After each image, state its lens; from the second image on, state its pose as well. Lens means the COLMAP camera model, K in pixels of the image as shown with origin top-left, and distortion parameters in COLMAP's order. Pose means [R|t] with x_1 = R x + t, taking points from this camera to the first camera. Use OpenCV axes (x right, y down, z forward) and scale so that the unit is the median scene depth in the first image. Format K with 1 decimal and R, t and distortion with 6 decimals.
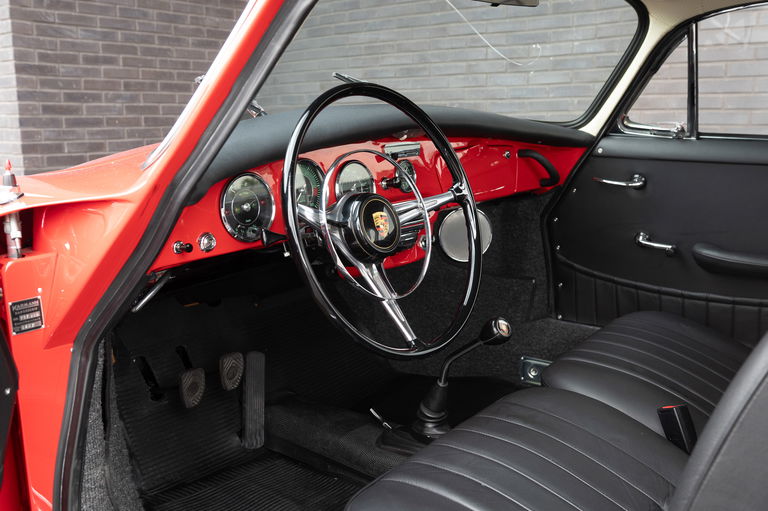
lens RADIAL K [[743.0, 0, 384.0], [0, 743.0, 255.5], [0, 0, 1]] dist [0.002155, -0.000777]
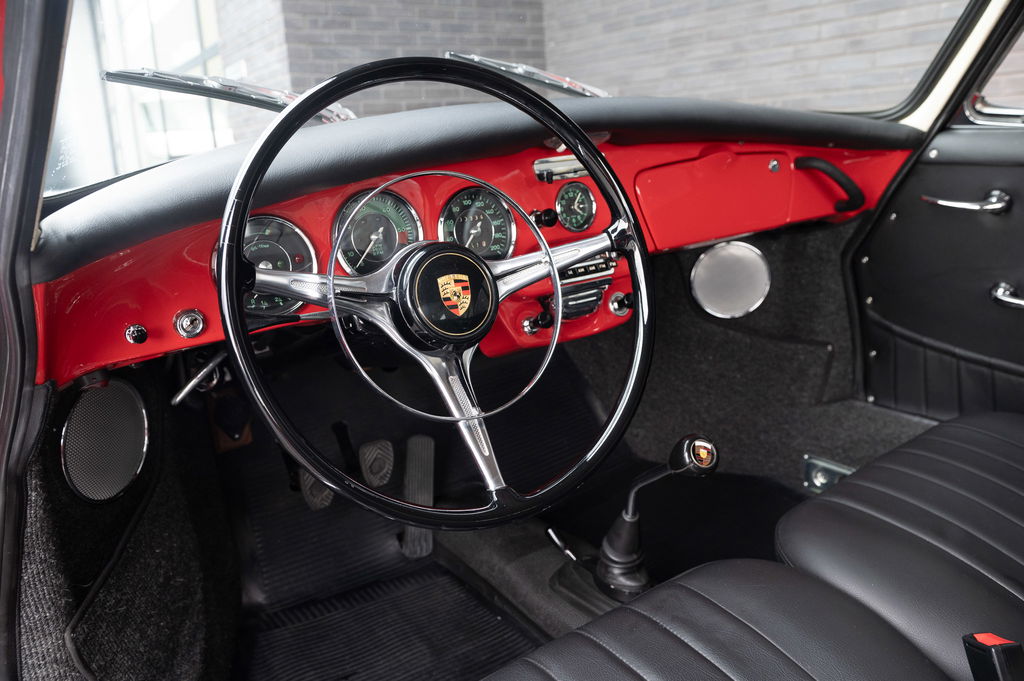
lens RADIAL K [[740.4, 0, 512.0], [0, 740.4, 340.5], [0, 0, 1]] dist [-0.027039, -0.000220]
pose [[0.950643, 0.028516, -0.308973, 0.158227], [-0.000858, 0.996006, 0.089286, -0.040822], [0.310285, -0.084614, 0.946871, 0.305215]]
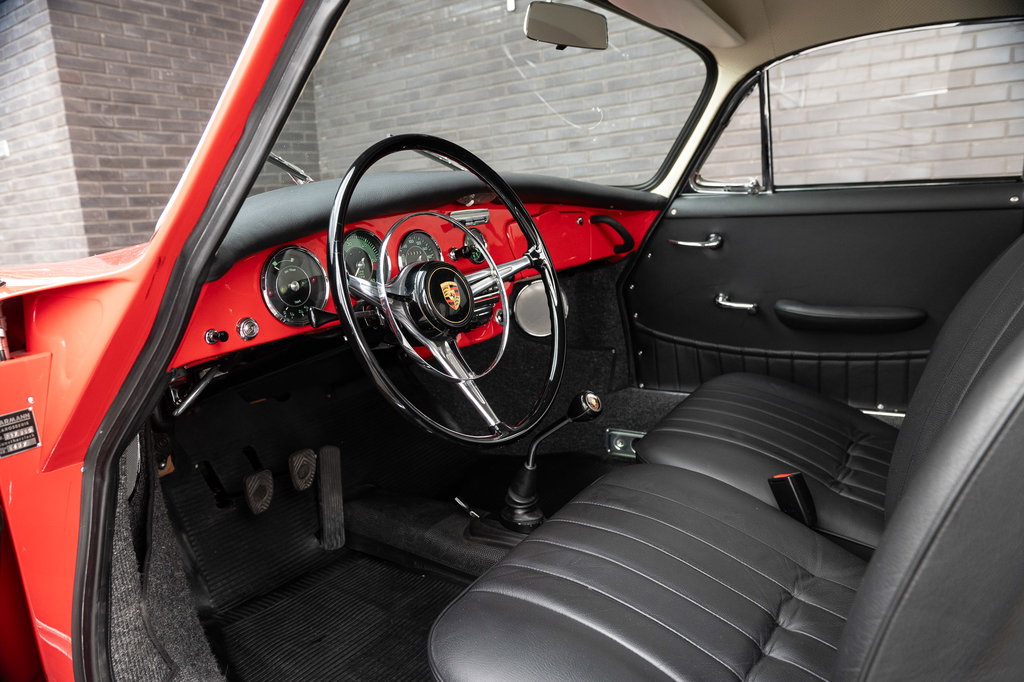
lens RADIAL K [[675.9, 0, 497.7], [0, 675.9, 343.1], [0, 0, 1]] dist [-0.003885, -0.001832]
pose [[0.996236, -0.069187, 0.052229, 0.003809], [0.068922, 0.997598, 0.006858, 0.008526], [-0.052578, -0.003232, 0.998612, 0.139393]]
